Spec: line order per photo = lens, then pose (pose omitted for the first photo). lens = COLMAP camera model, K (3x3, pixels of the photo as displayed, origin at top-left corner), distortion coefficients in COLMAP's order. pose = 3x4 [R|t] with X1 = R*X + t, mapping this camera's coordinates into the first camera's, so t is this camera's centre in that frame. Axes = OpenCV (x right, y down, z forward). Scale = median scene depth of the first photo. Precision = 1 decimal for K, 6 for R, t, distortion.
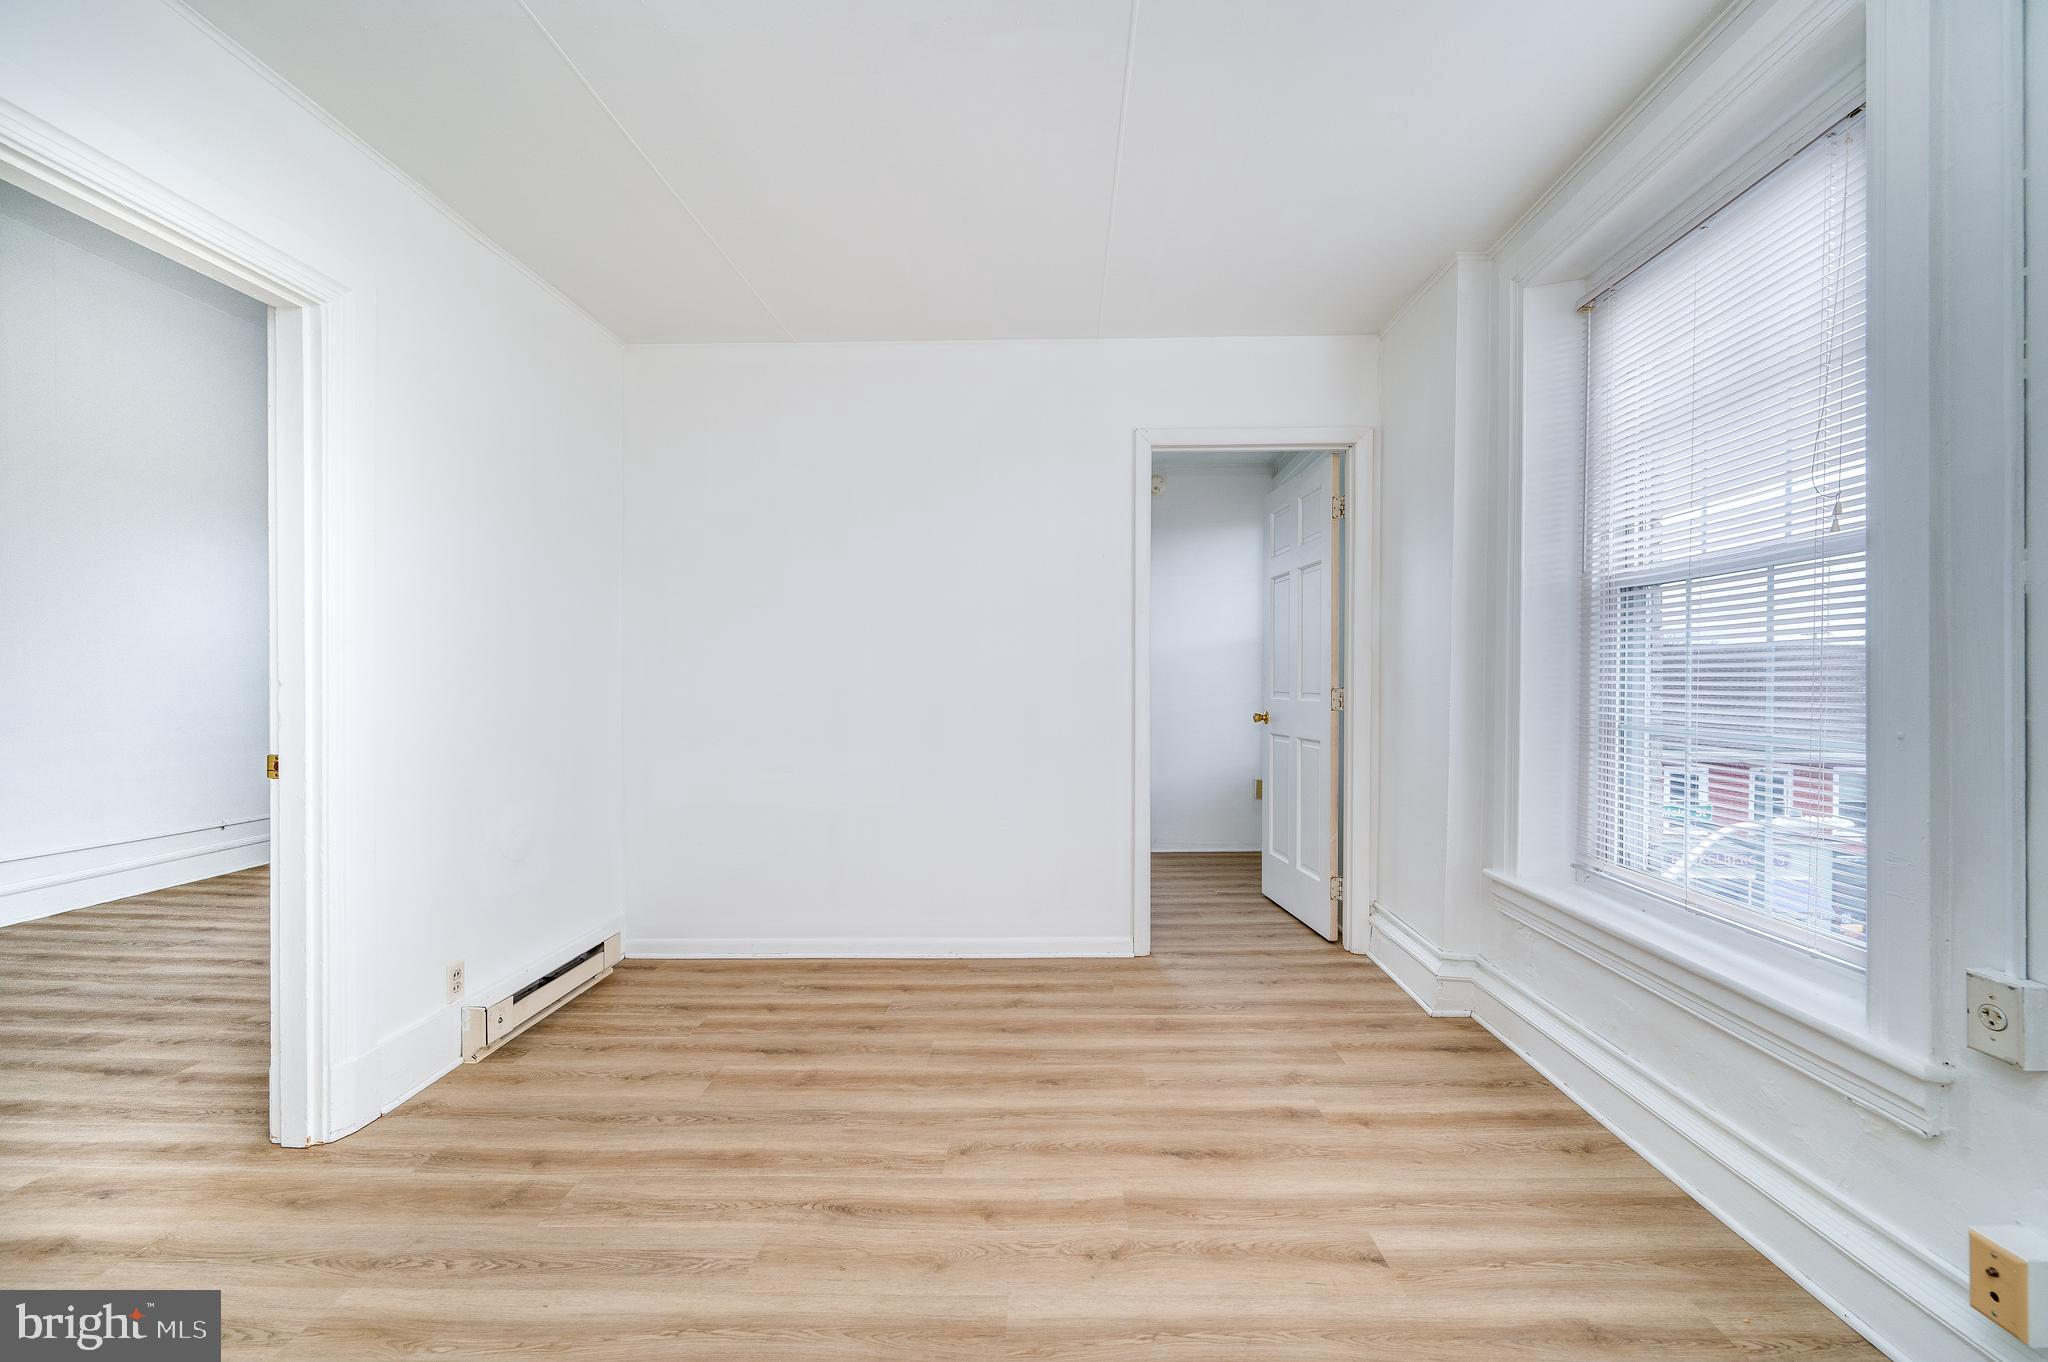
lens RADIAL K [[815.9, 0, 1080.2], [0, 815.9, 690.9], [0, 0, 1]] dist [-0.001872, 0.000321]
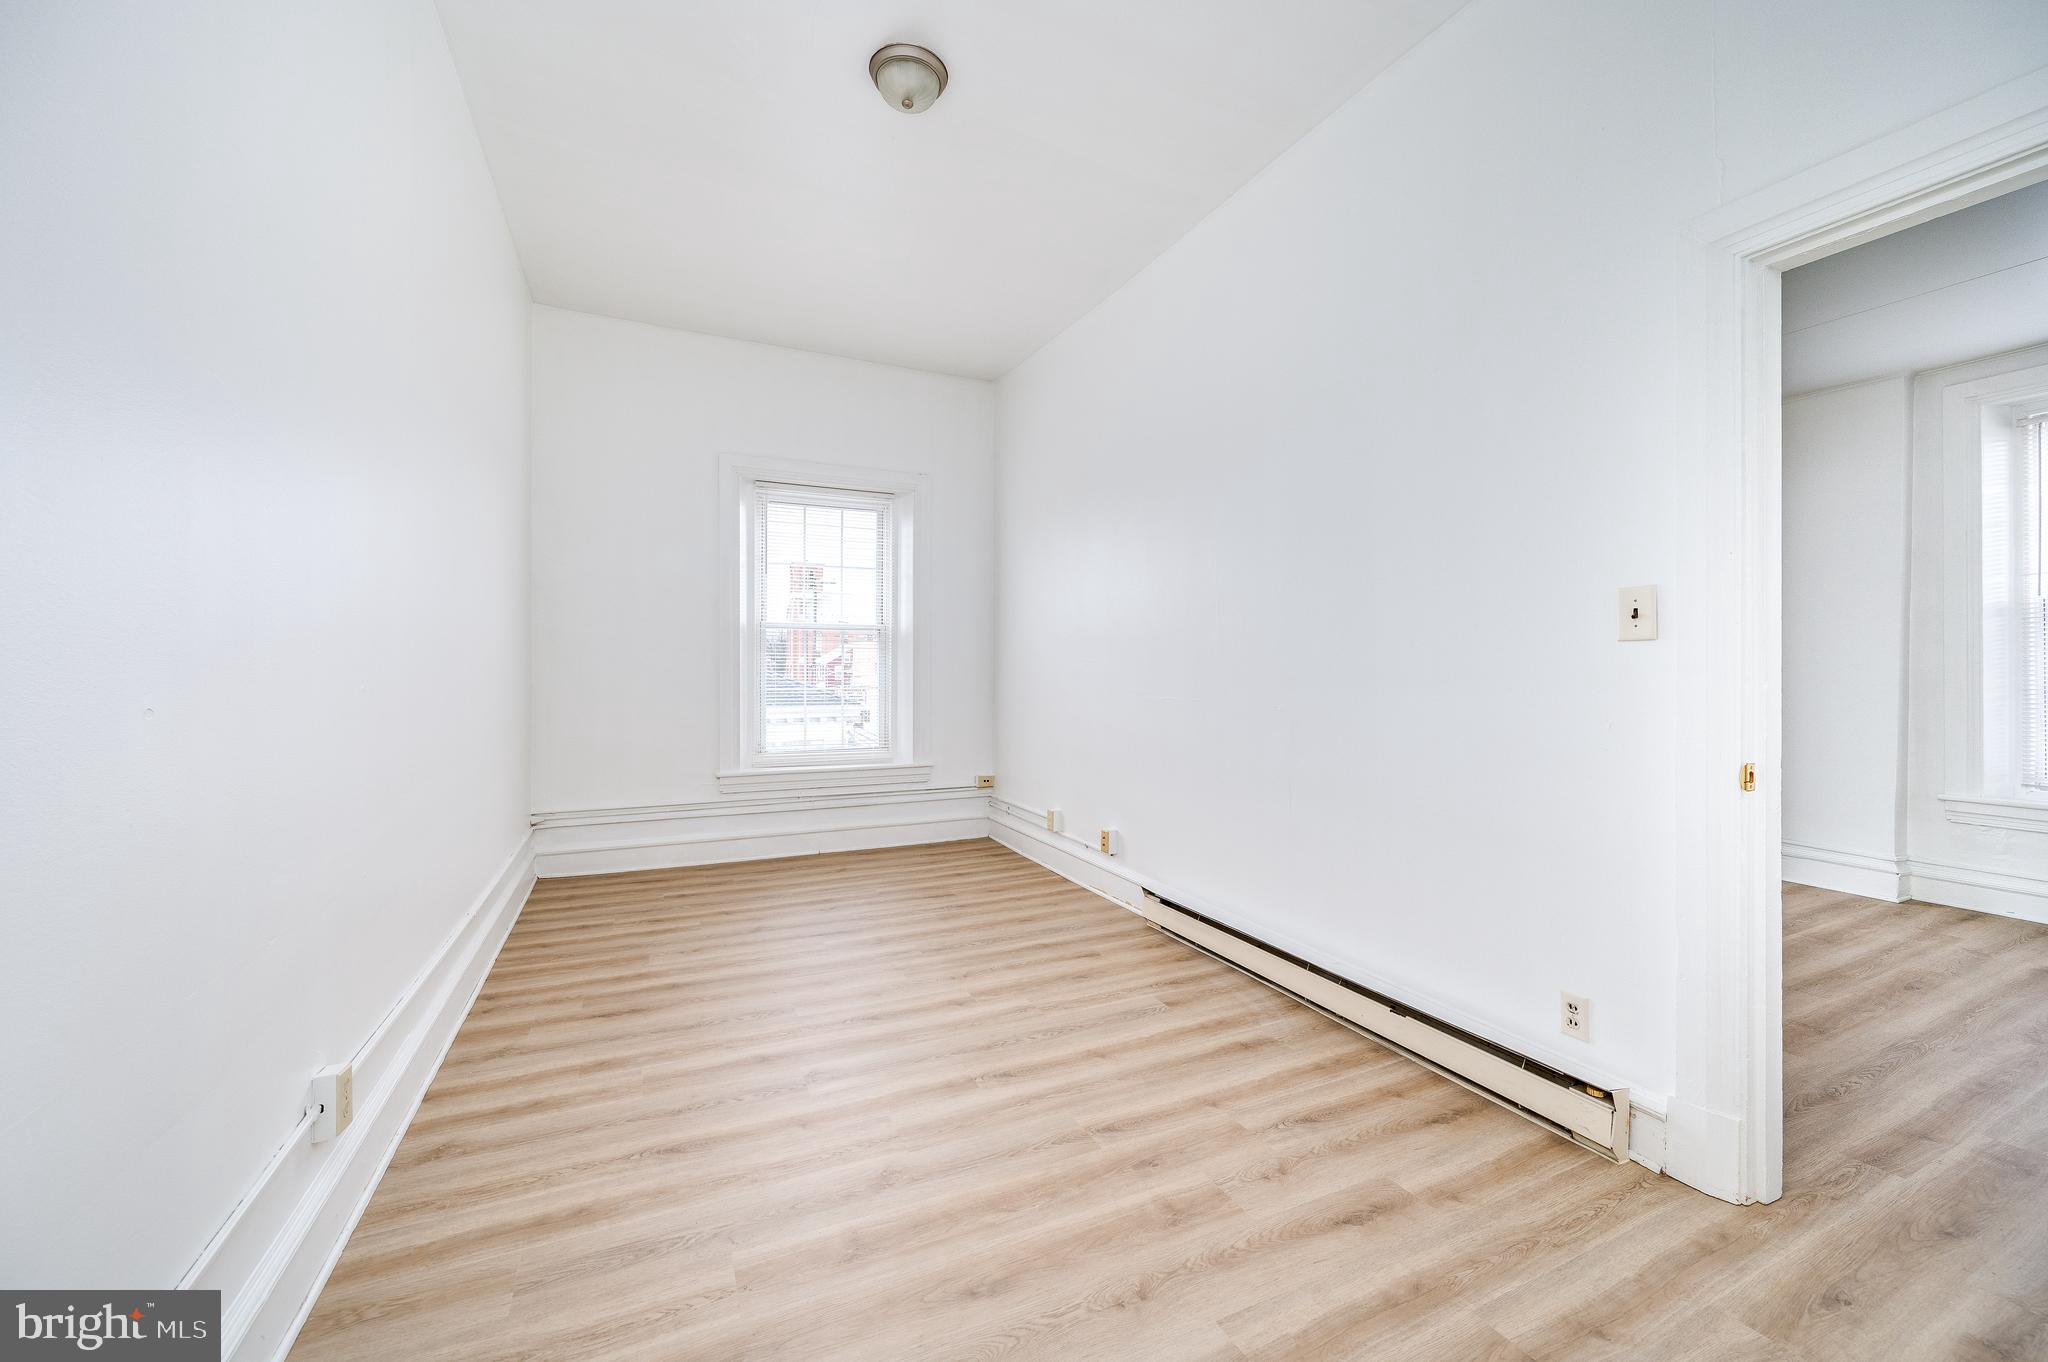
lens RADIAL K [[815.9, 0, 1073.5], [0, 815.9, 665.1], [0, 0, 1]] dist [-0.001872, 0.000321]
pose [[0.888458, -0.000949, 0.458957, -1.774648], [0.007749, 0.999886, -0.012932, -0.005611], [-0.458892, 0.015046, 0.888364, 0.490062]]
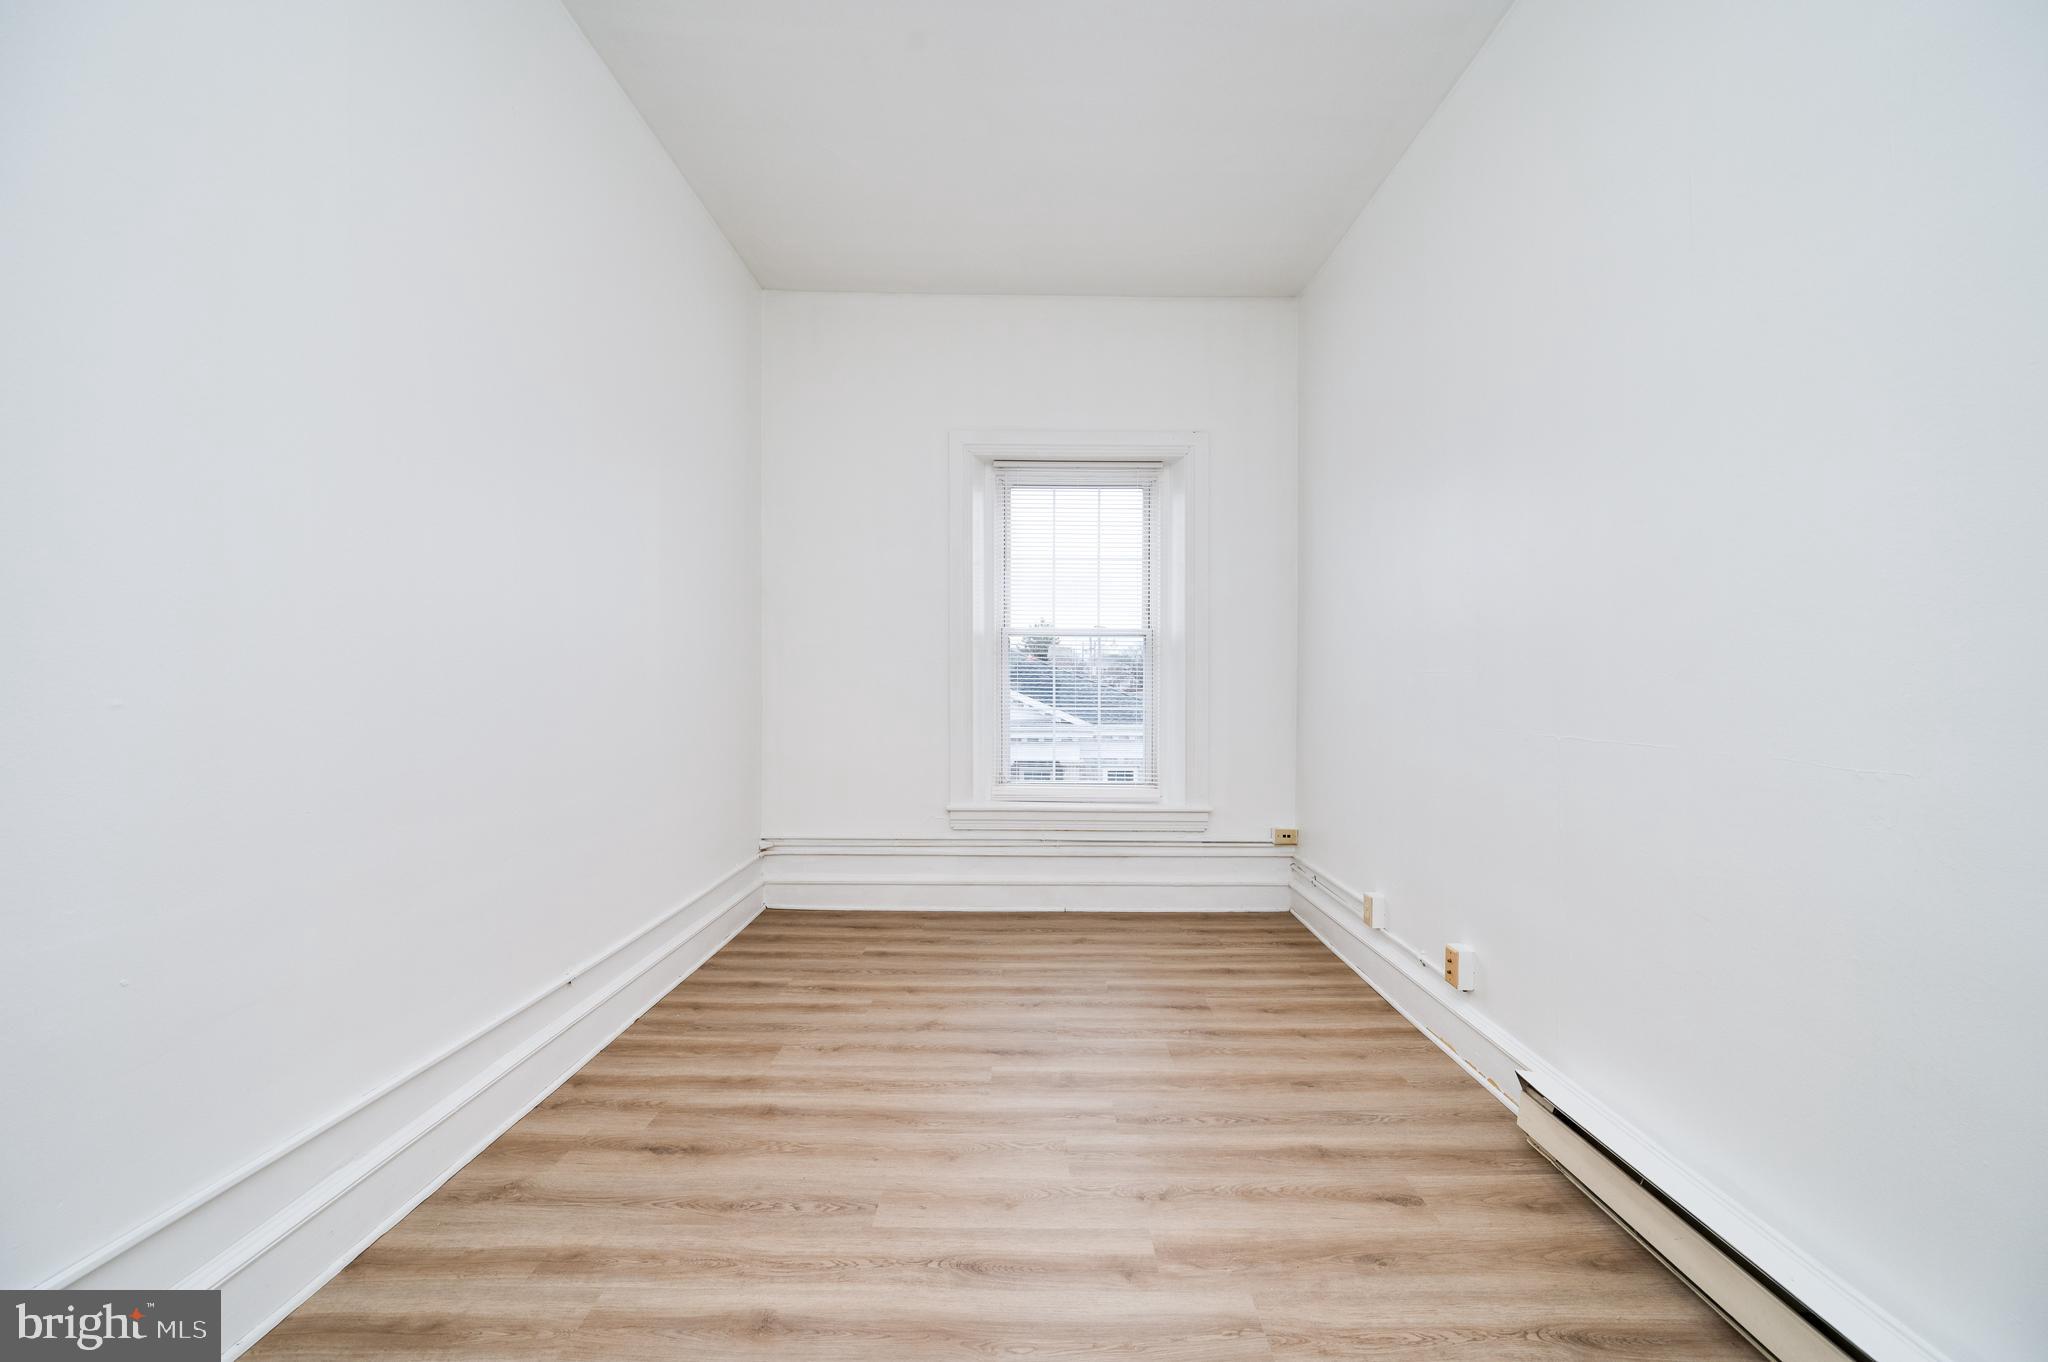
lens RADIAL K [[815.9, 0, 1036.1], [0, 815.9, 677.8], [0, 0, 1]] dist [-0.001872, 0.000321]
pose [[0.999996, 0.001263, -0.002522, -1.455798], [-0.001316, 0.999782, -0.020854, -0.005870], [0.002495, 0.020857, 0.999779, 0.939098]]
